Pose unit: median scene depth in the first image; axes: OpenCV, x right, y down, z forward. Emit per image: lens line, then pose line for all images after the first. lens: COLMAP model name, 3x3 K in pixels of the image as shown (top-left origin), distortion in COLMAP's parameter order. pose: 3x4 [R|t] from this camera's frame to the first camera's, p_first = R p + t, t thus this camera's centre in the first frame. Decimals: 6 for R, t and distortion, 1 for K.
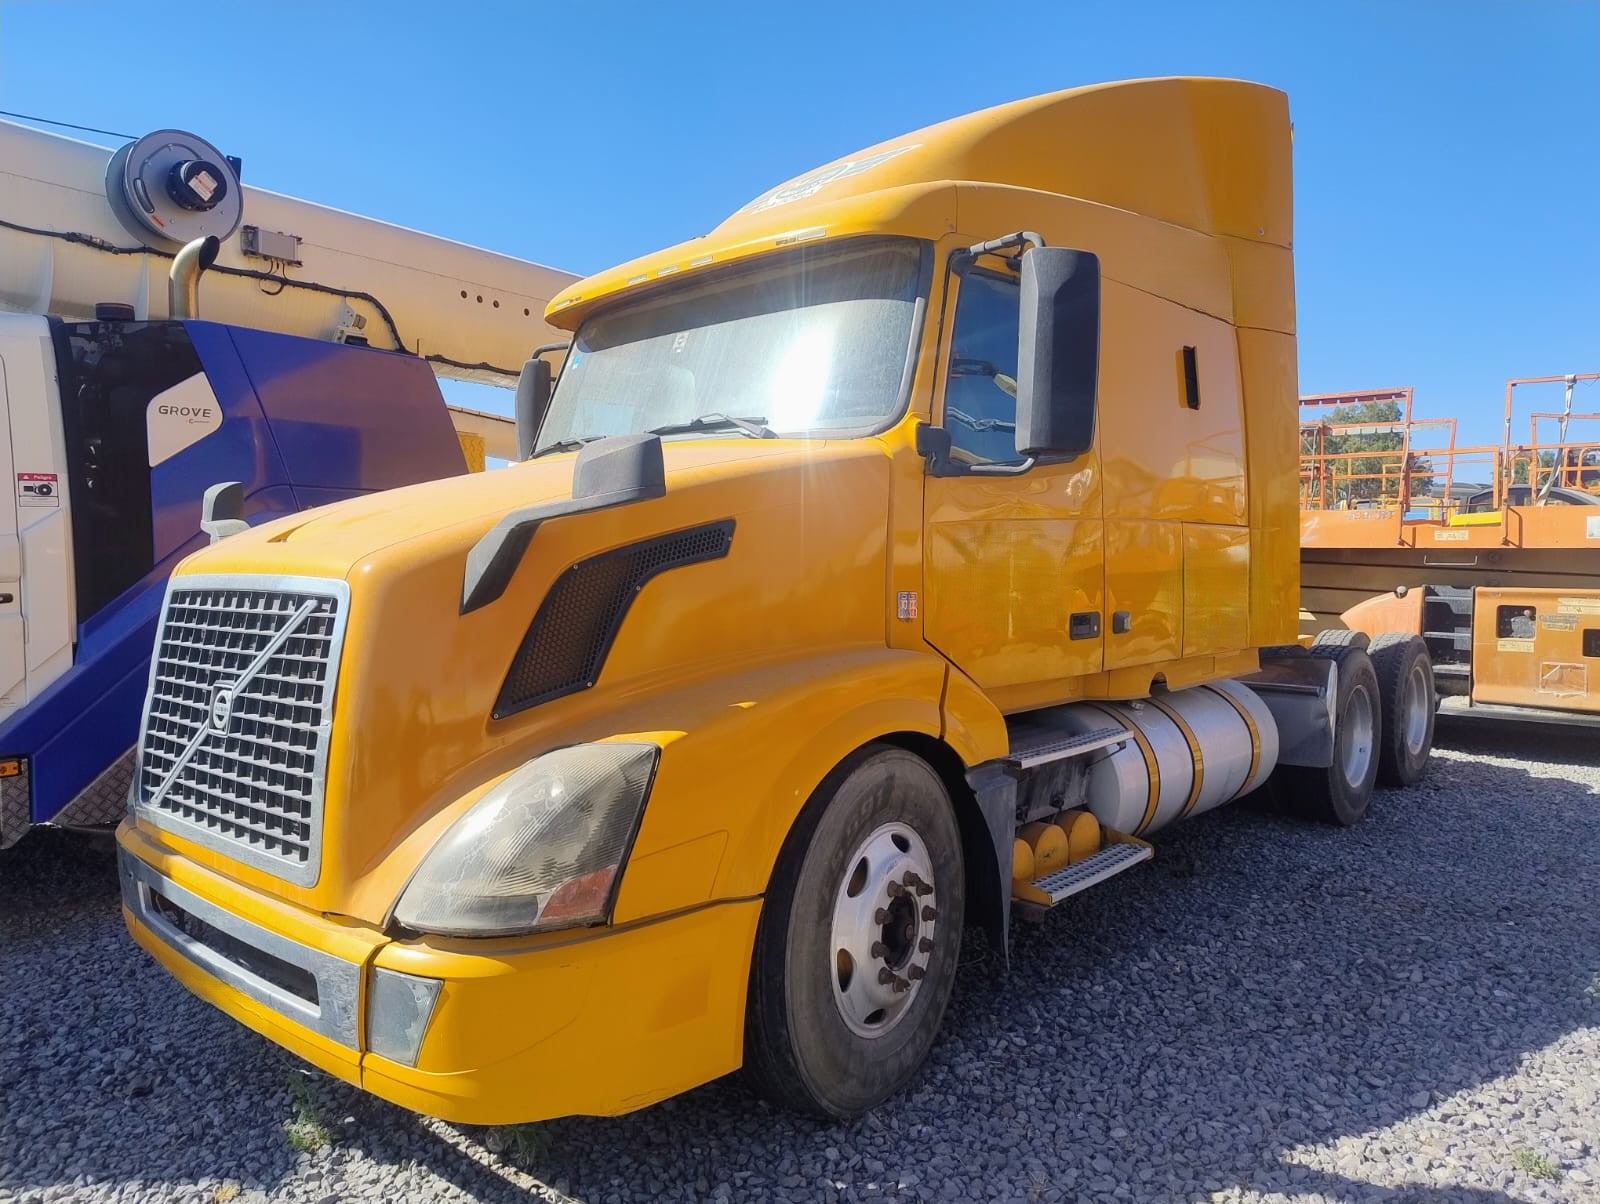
lens RADIAL K [[1083.9, 0, 794.3], [0, 1083.9, 595.3], [0, 0, 1]] dist [0.010233, -0.000807]
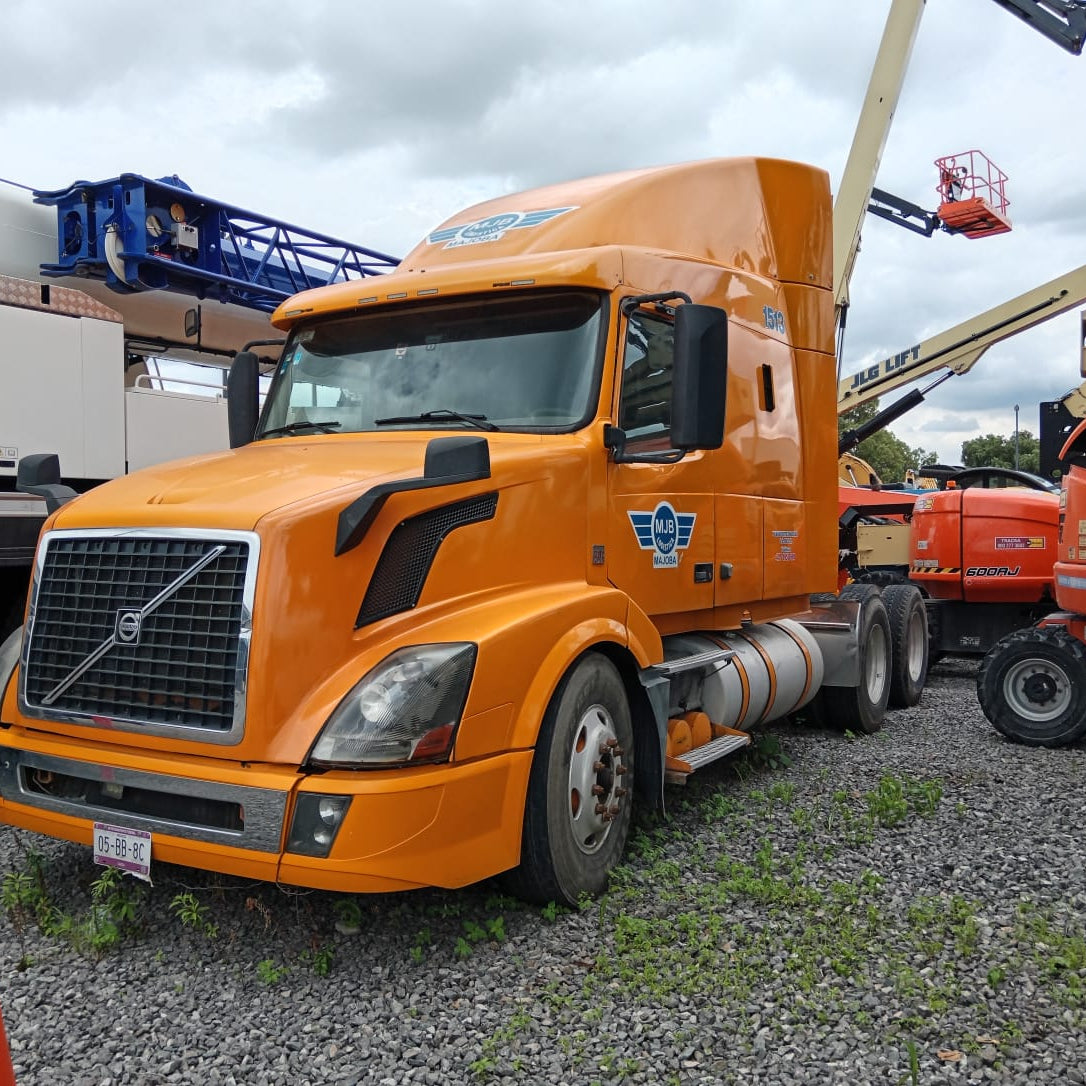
lens RADIAL K [[1045.0, 0, 543.0], [0, 1045.0, 543.0], [0, 0, 1]] dist [0.058454, -0.001292]
pose [[0.982858, 0.007619, 0.184209, -0.243977], [-0.005212, 0.999895, -0.013549, 0.014986], [-0.184292, 0.012357, 0.982794, -0.357589]]
